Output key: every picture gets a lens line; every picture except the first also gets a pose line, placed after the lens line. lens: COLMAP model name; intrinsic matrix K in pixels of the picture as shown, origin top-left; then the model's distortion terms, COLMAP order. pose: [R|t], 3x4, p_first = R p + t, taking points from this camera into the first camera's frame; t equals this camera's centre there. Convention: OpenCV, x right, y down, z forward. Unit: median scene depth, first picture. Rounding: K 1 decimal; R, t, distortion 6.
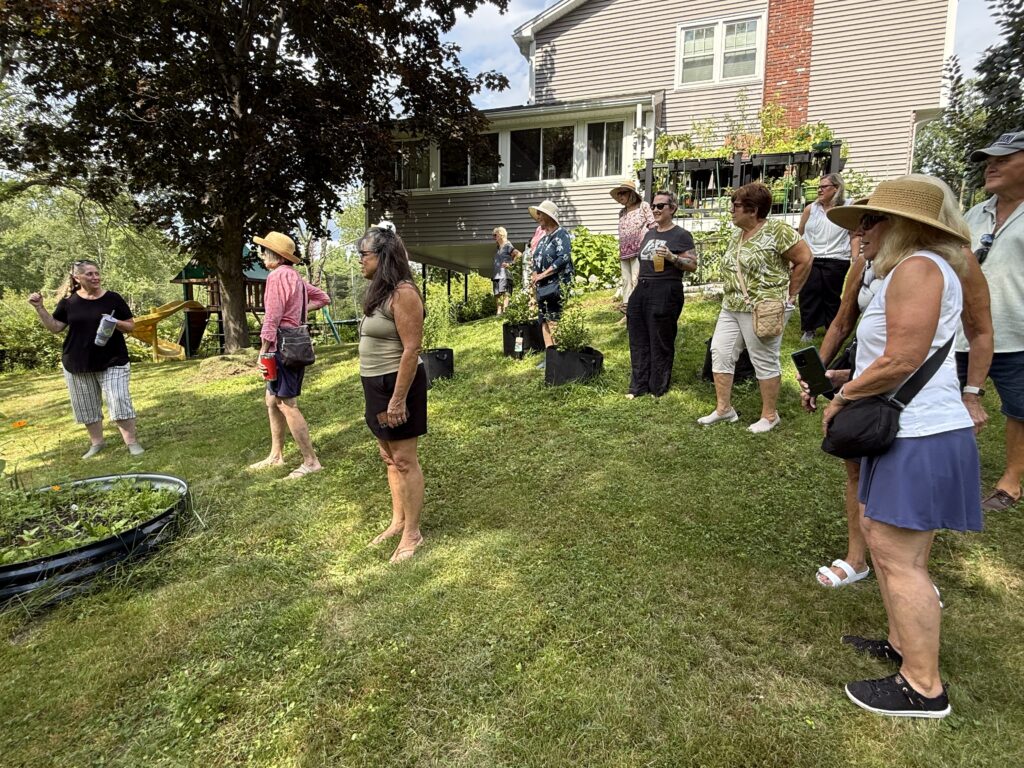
lens RADIAL K [[551.2, 0, 512.0], [0, 551.2, 384.0], [0, 0, 1]] dist [-0.000341, -0.000817]
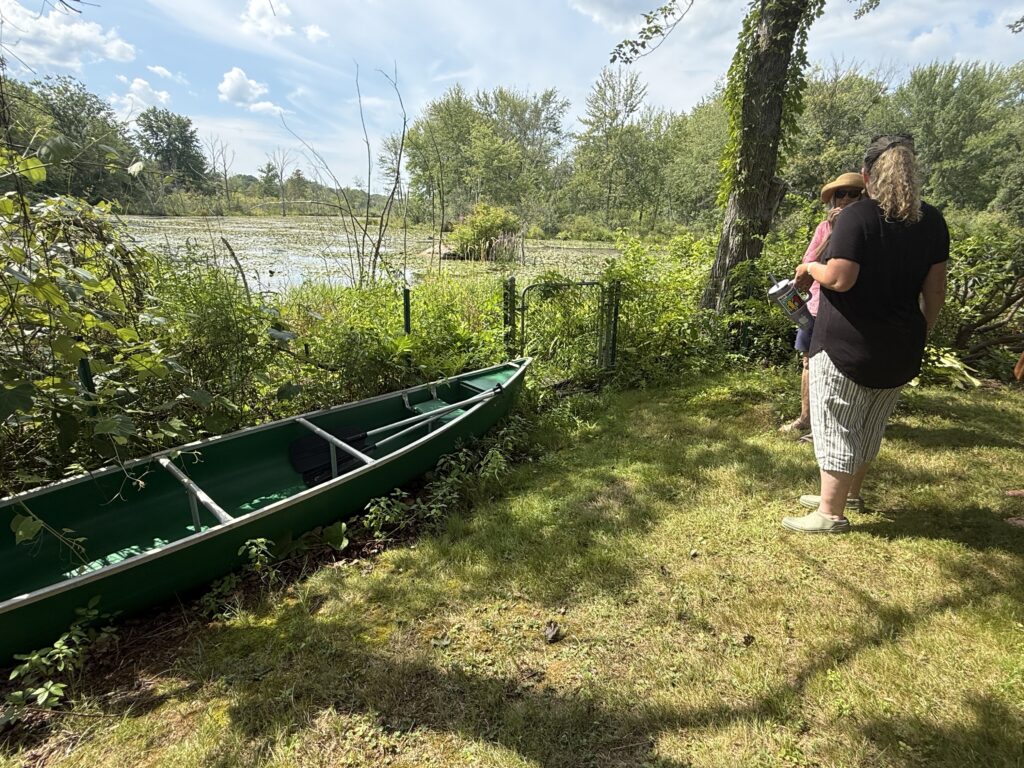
lens RADIAL K [[551.2, 0, 512.0], [0, 551.2, 384.0], [0, 0, 1]] dist [-0.000341, -0.000817]
pose [[0.173470, 0.276451, -0.945242, -1.966038], [-0.140292, 0.956942, 0.254127, -0.321424], [0.974795, 0.088527, 0.204785, 2.535910]]
